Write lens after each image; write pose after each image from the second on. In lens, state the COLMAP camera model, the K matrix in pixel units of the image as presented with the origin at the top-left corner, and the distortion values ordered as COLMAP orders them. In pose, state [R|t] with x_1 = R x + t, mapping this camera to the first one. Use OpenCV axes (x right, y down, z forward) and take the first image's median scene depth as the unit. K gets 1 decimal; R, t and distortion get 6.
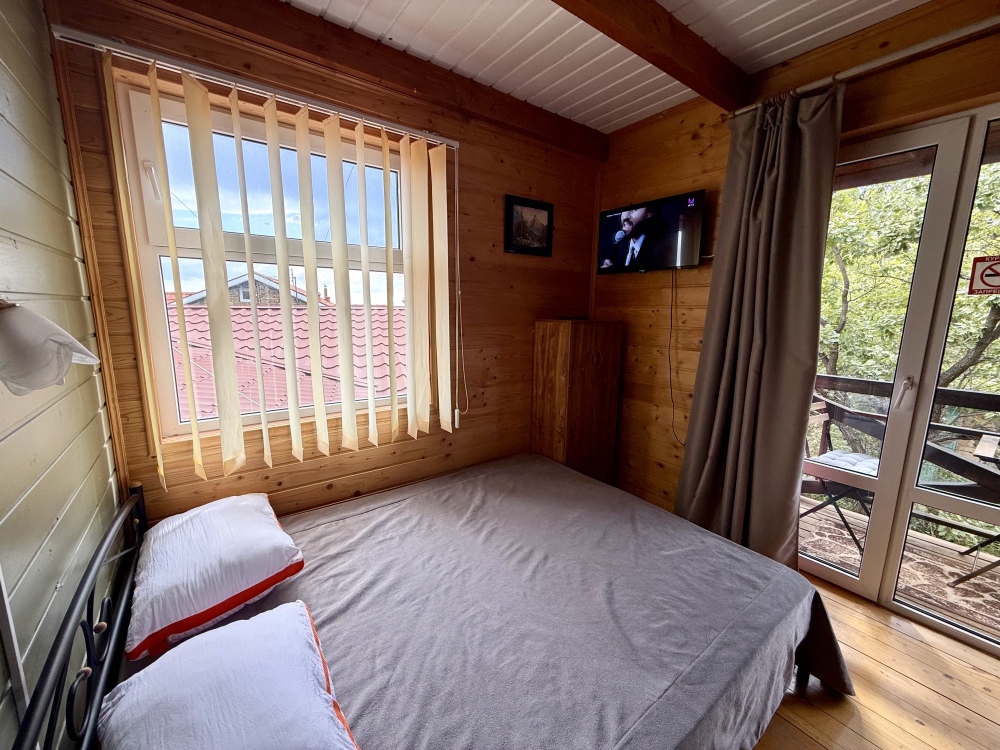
lens RADIAL K [[400.4, 0, 497.3], [0, 400.4, 374.2], [0, 0, 1]] dist [-0.003652, 0.000642]
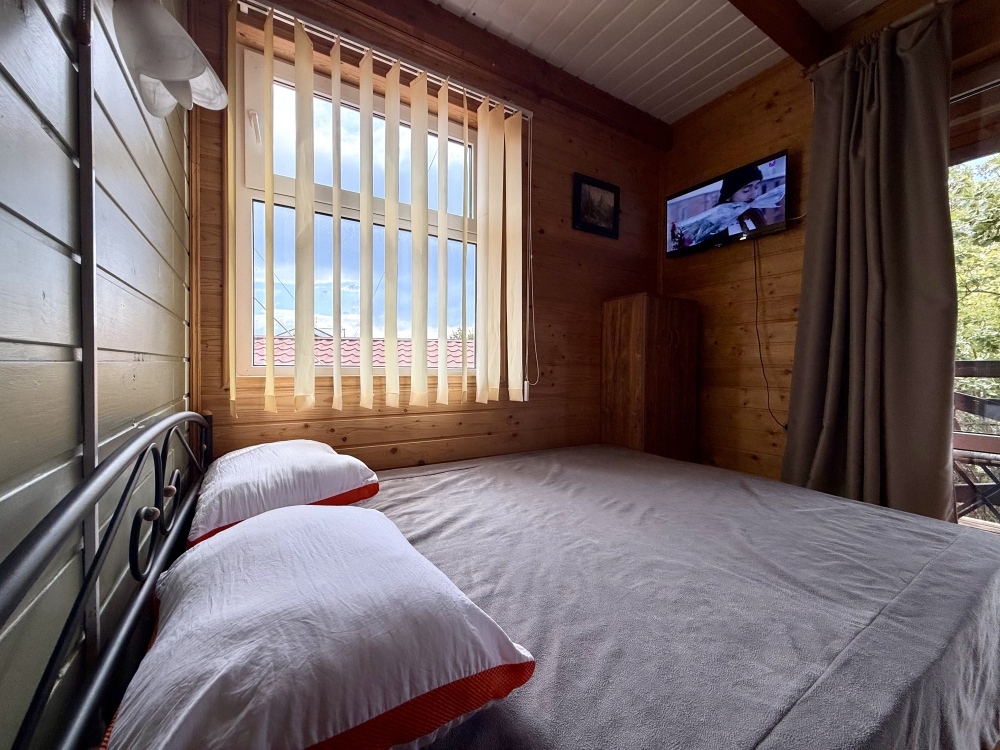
lens RADIAL K [[400.4, 0, 496.4], [0, 400.4, 374.7], [0, 0, 1]] dist [-0.003652, 0.000642]
pose [[0.996244, -0.000780, -0.086584, -0.106505], [-0.012114, 0.988870, -0.148290, 0.251717], [0.085736, 0.148782, 0.985146, 0.084702]]
